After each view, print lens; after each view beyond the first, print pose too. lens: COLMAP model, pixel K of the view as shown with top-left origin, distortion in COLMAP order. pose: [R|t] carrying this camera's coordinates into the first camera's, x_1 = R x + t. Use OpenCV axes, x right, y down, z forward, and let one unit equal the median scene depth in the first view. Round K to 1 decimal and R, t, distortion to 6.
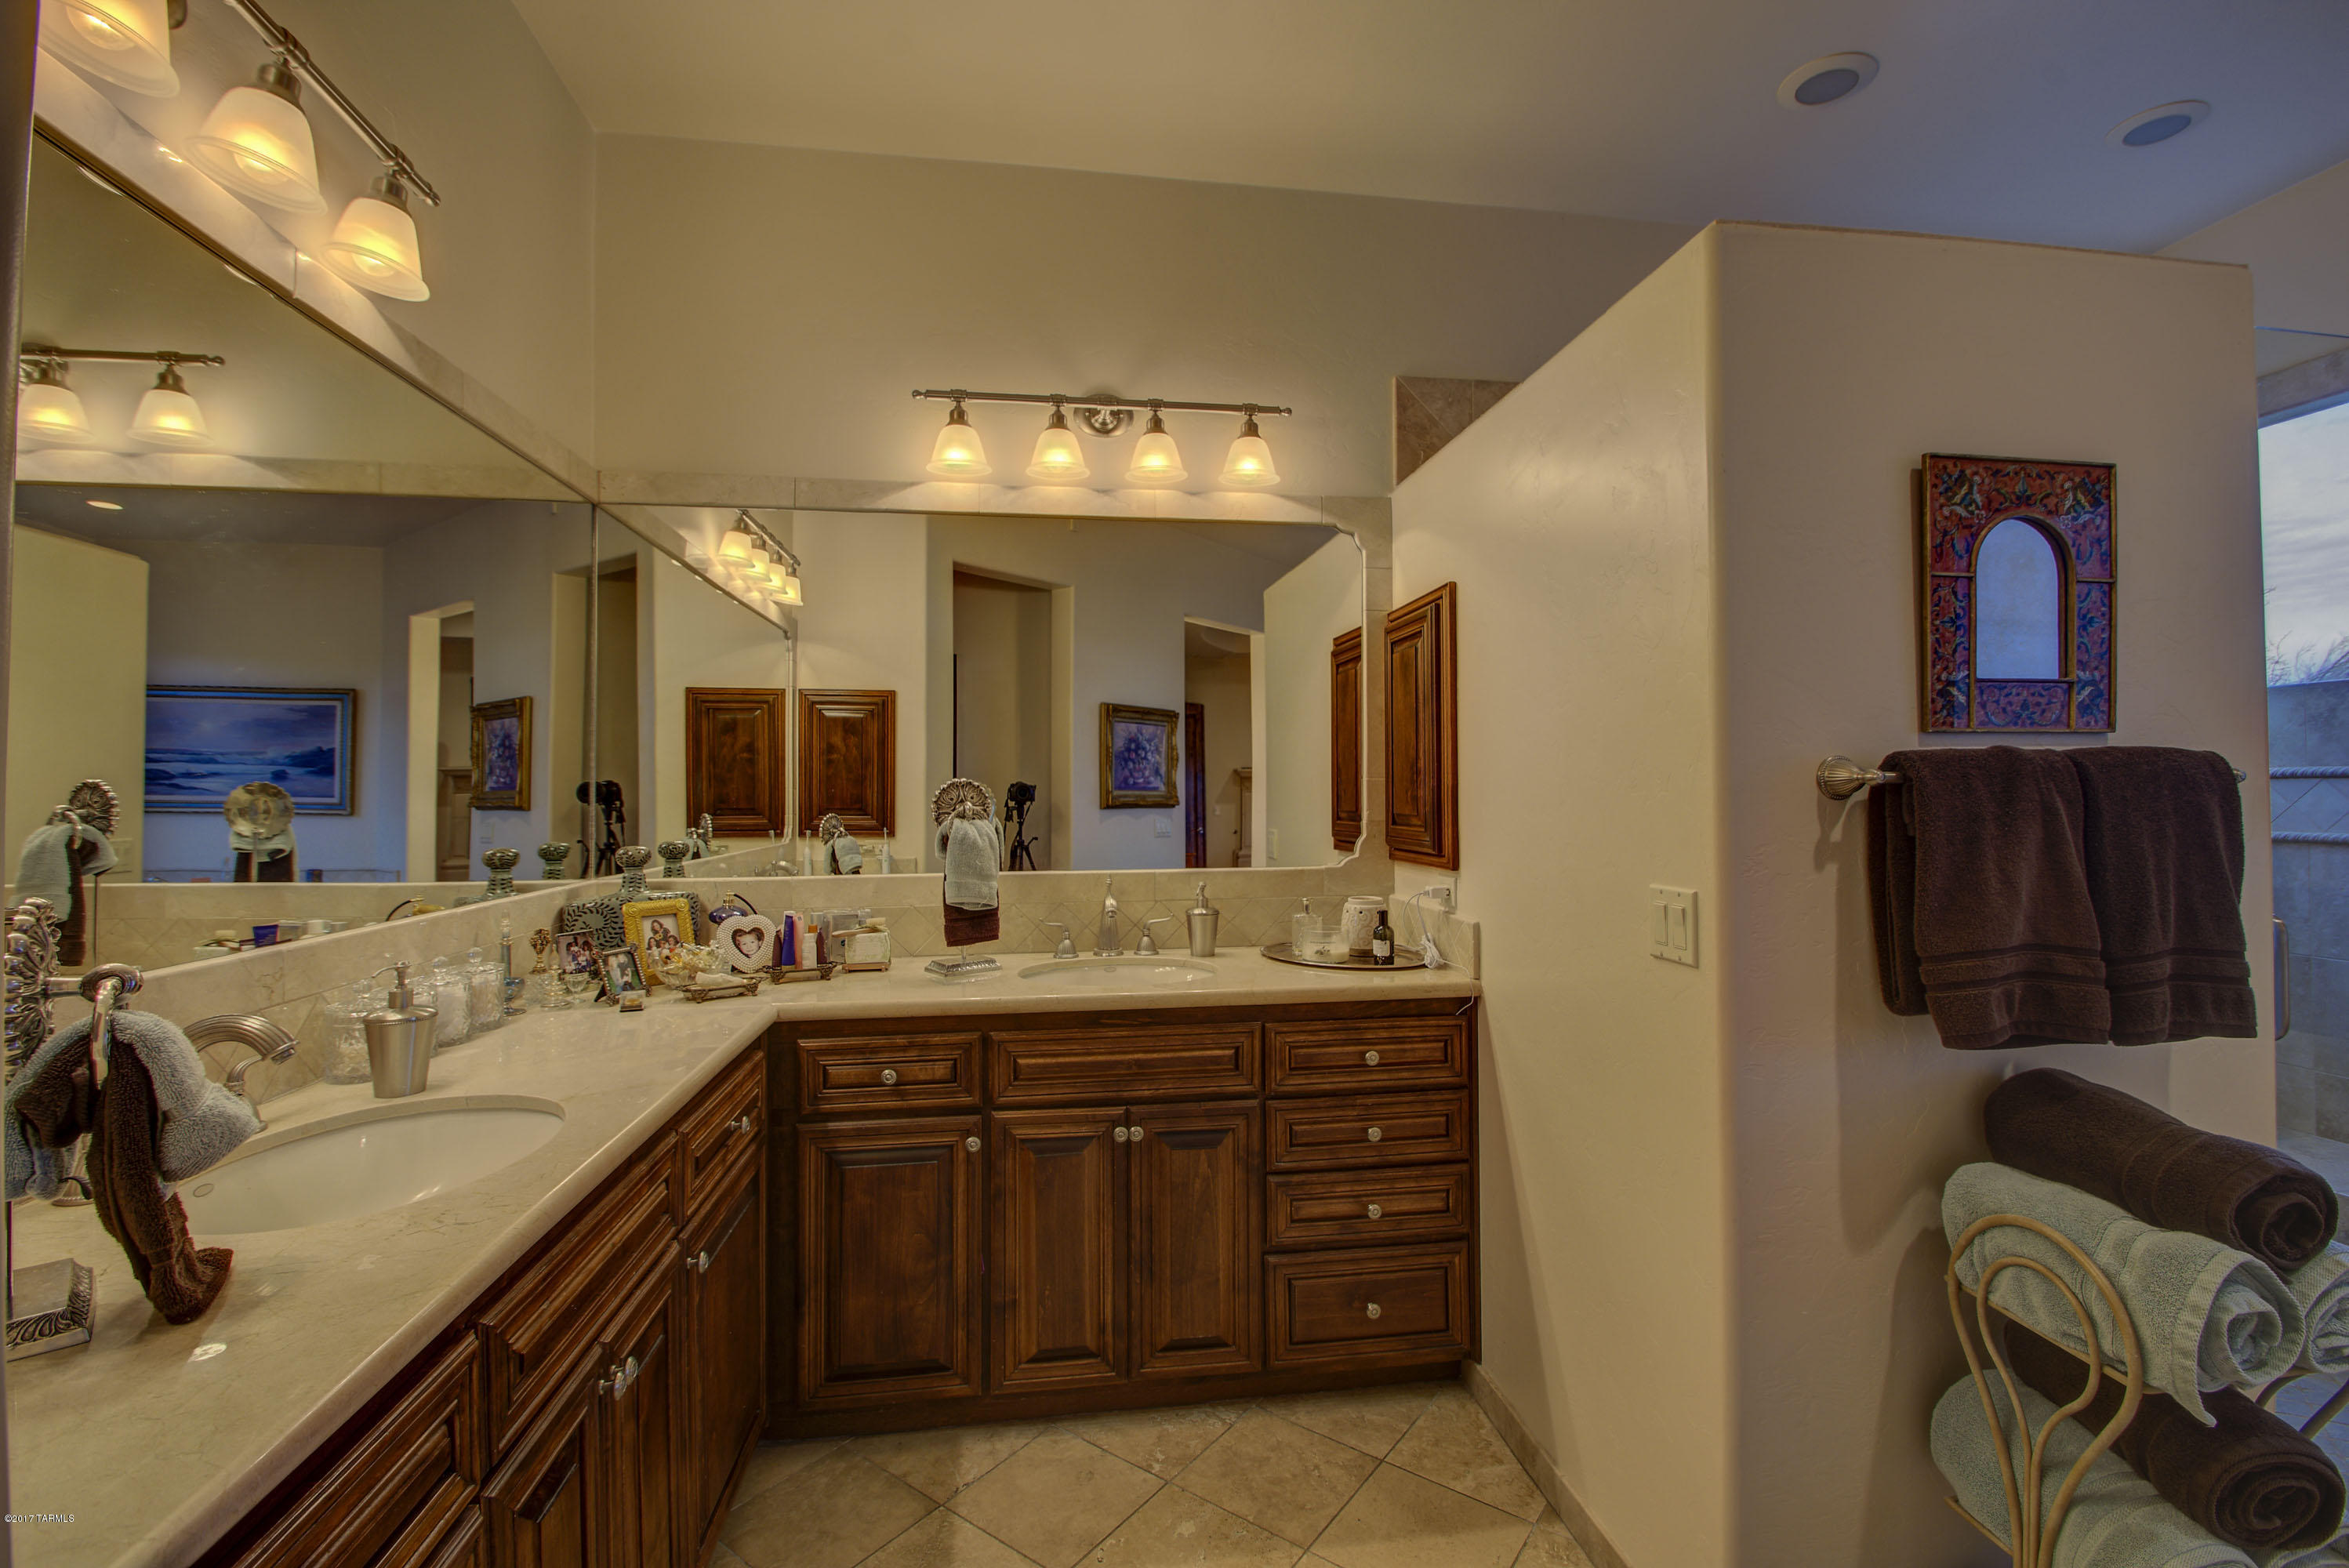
lens RADIAL K [[1035.6, 0, 1179.2], [0, 1035.6, 775.3], [0, 0, 1]] dist [-0.000708, -0.011261]
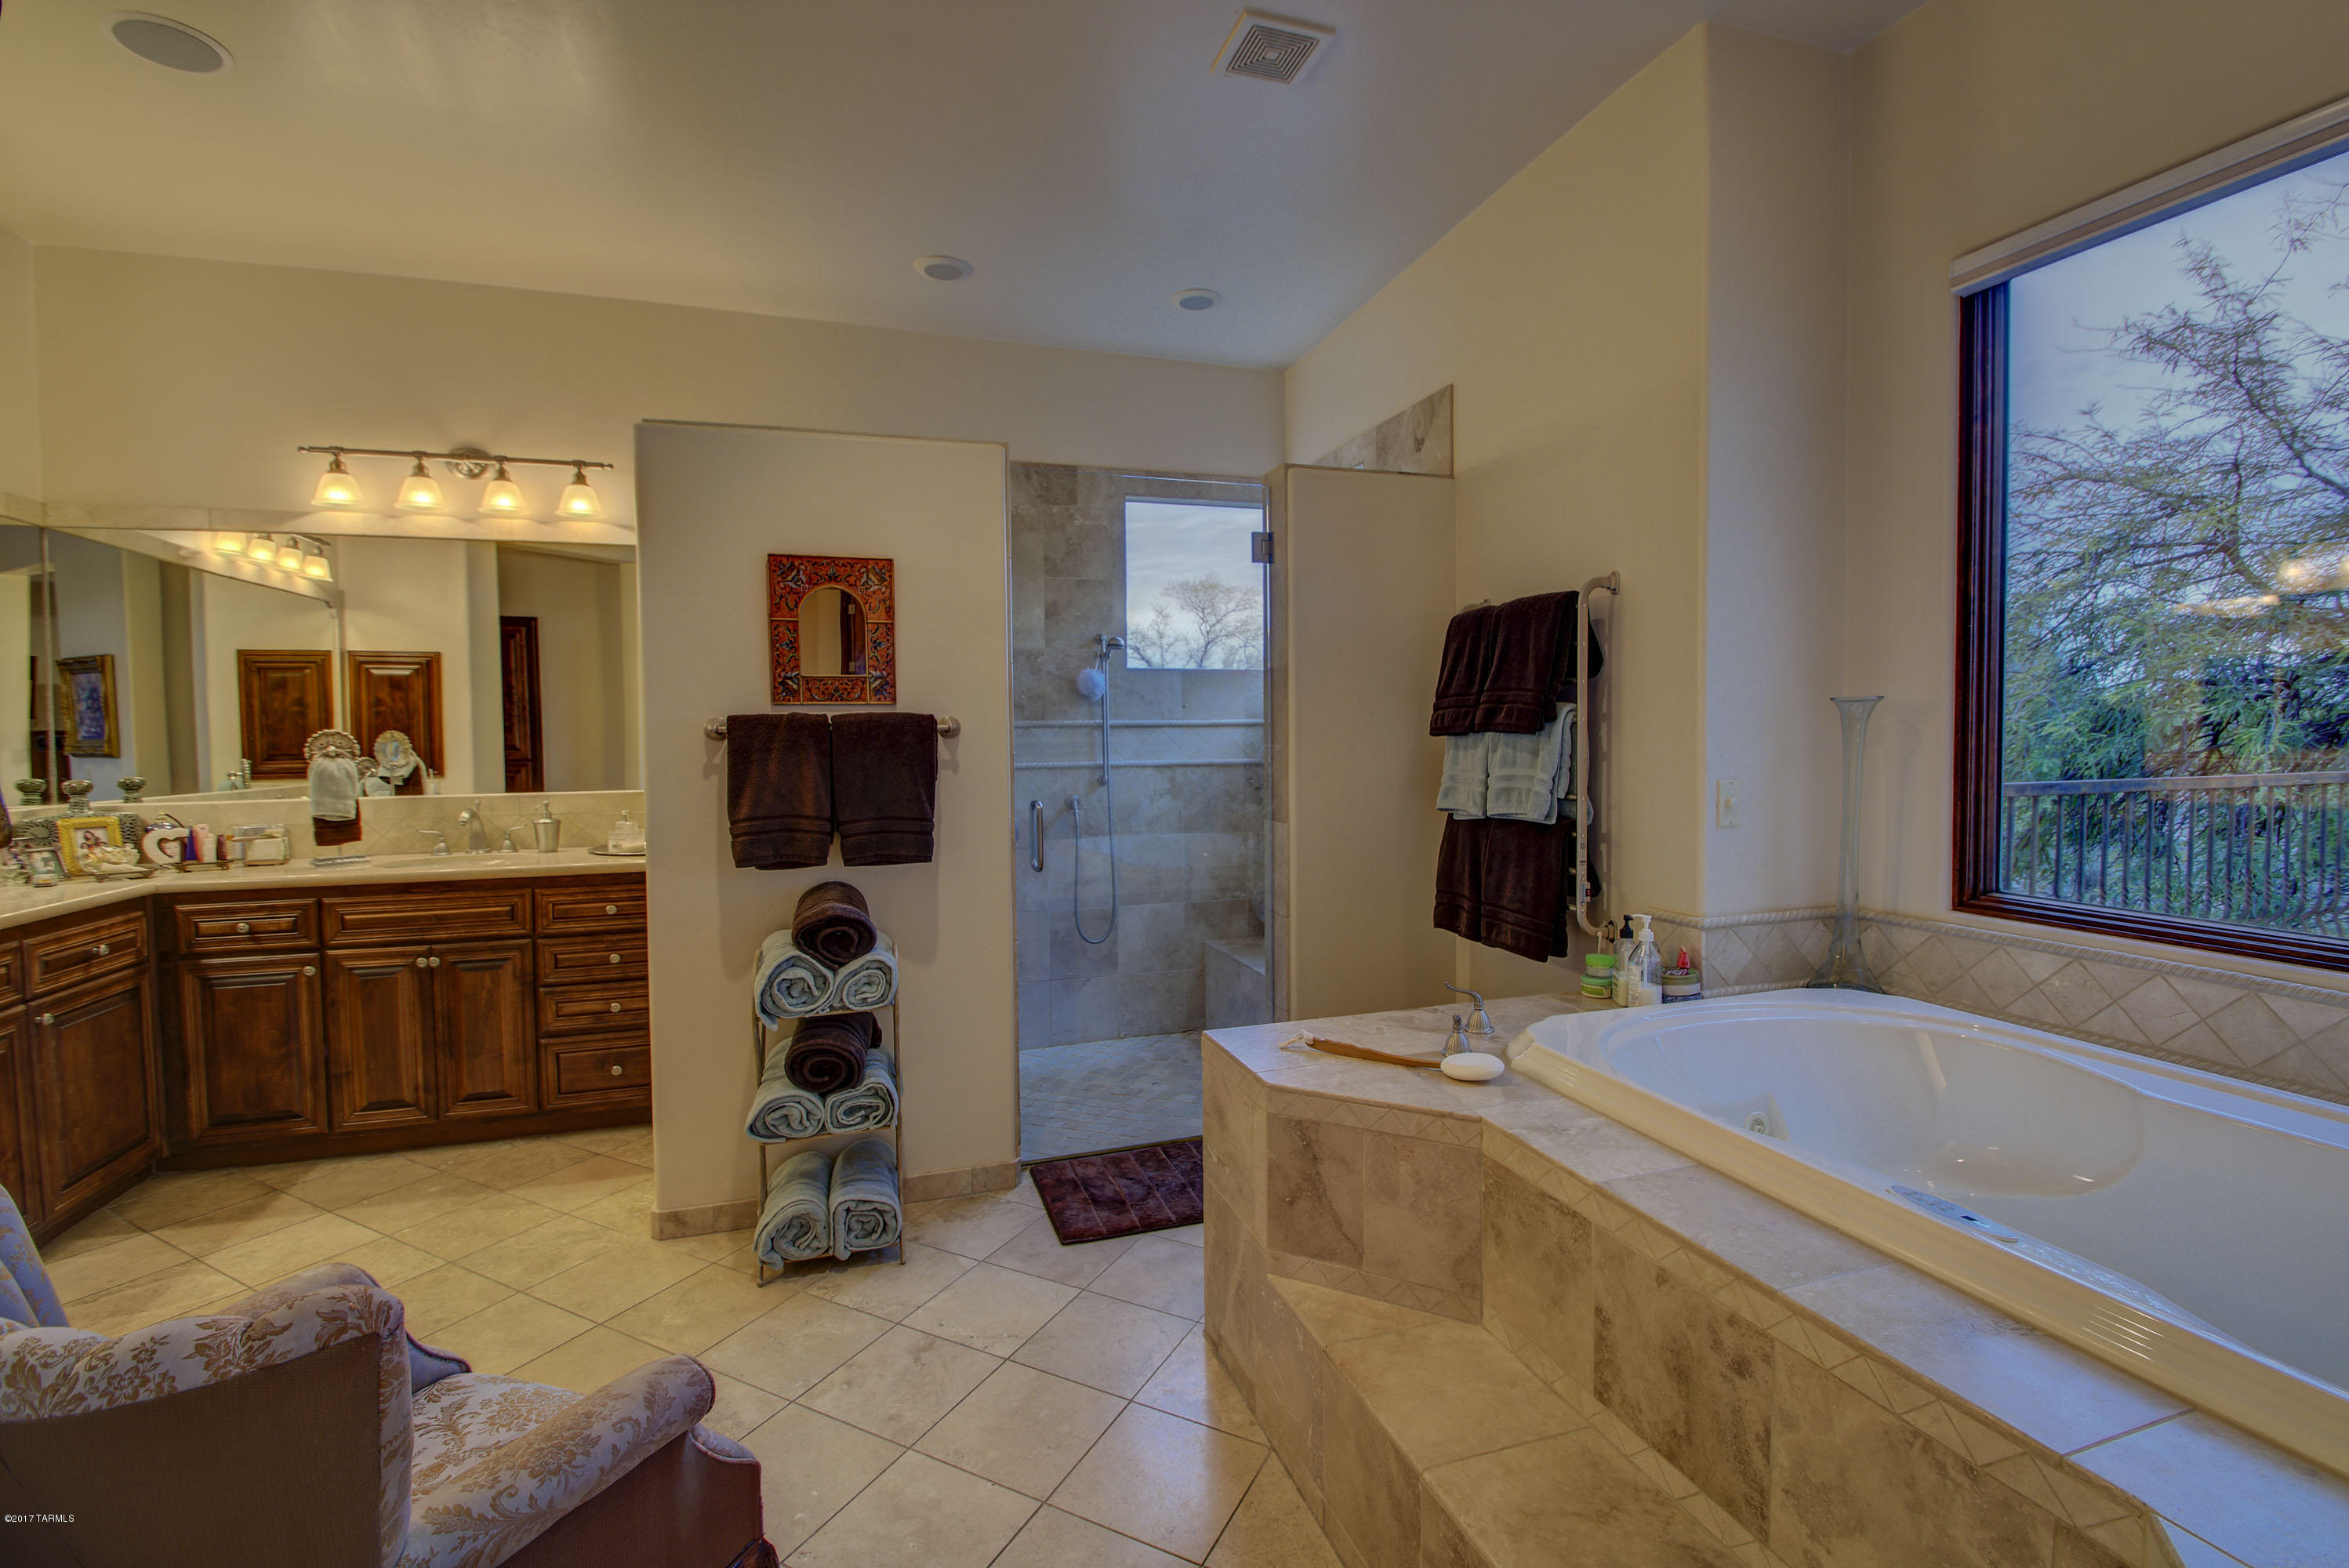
lens RADIAL K [[1035.6, 0, 1176.6], [0, 1035.6, 778.5], [0, 0, 1]] dist [-0.000708, -0.011261]
pose [[0.985623, -0.011654, 0.168558, 0.767081], [0.002017, 0.998359, 0.057230, -0.009690], [-0.168949, -0.056067, 0.984029, -0.656070]]
